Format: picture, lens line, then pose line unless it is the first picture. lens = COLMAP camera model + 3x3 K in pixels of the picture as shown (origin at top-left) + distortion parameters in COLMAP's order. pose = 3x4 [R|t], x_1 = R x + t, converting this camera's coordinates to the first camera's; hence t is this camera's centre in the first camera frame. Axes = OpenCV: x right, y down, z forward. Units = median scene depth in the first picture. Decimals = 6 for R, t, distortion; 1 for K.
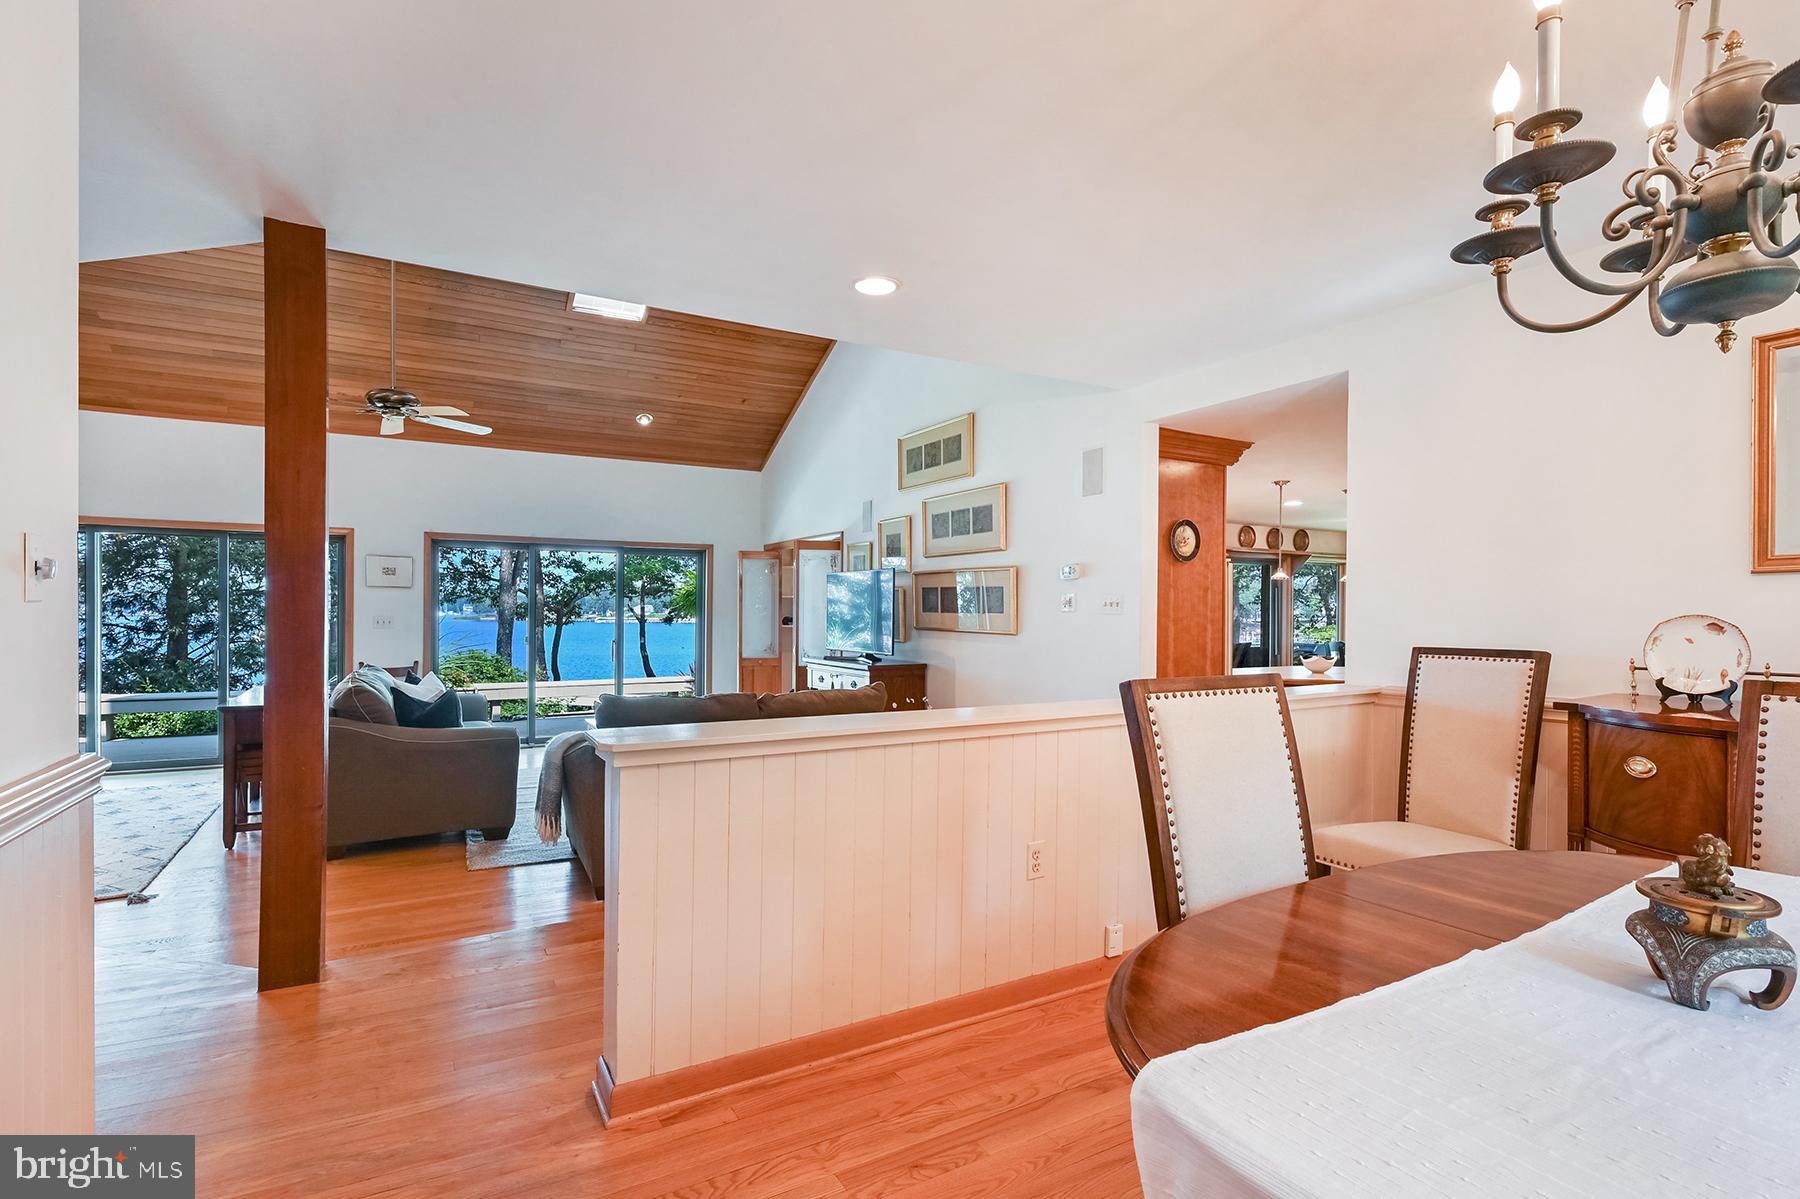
lens RADIAL K [[823.7, 0, 899.8], [0, 823.7, 612.4], [0, 0, 1]] dist [-0.012877, 0.000190]
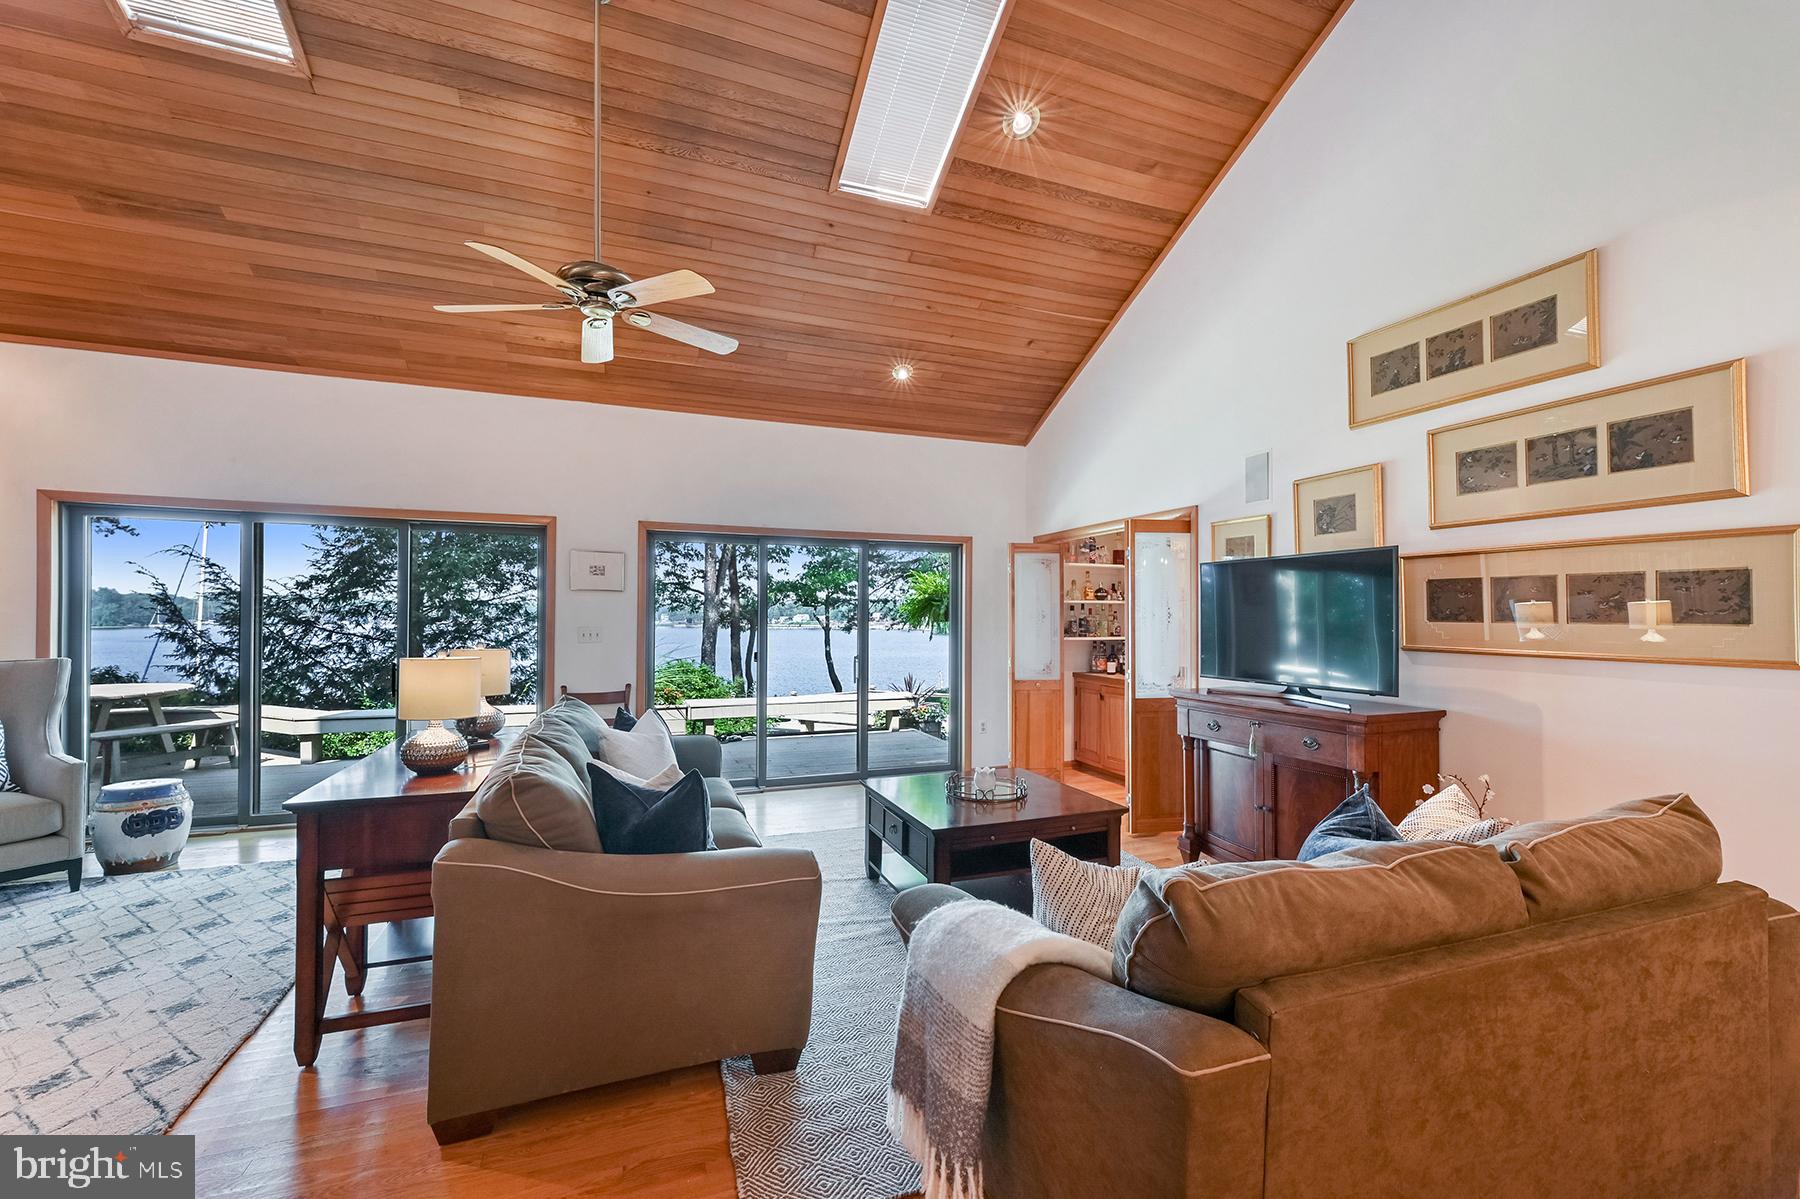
lens RADIAL K [[730.4, 0, 903.0], [0, 730.4, 611.2], [0, 0, 1]] dist [-0.004103, -0.000289]
pose [[0.985454, -0.003770, -0.169900, -0.212085], [0.001502, 0.999908, -0.013476, -0.000975], [0.169935, 0.013025, 0.985369, 0.355384]]
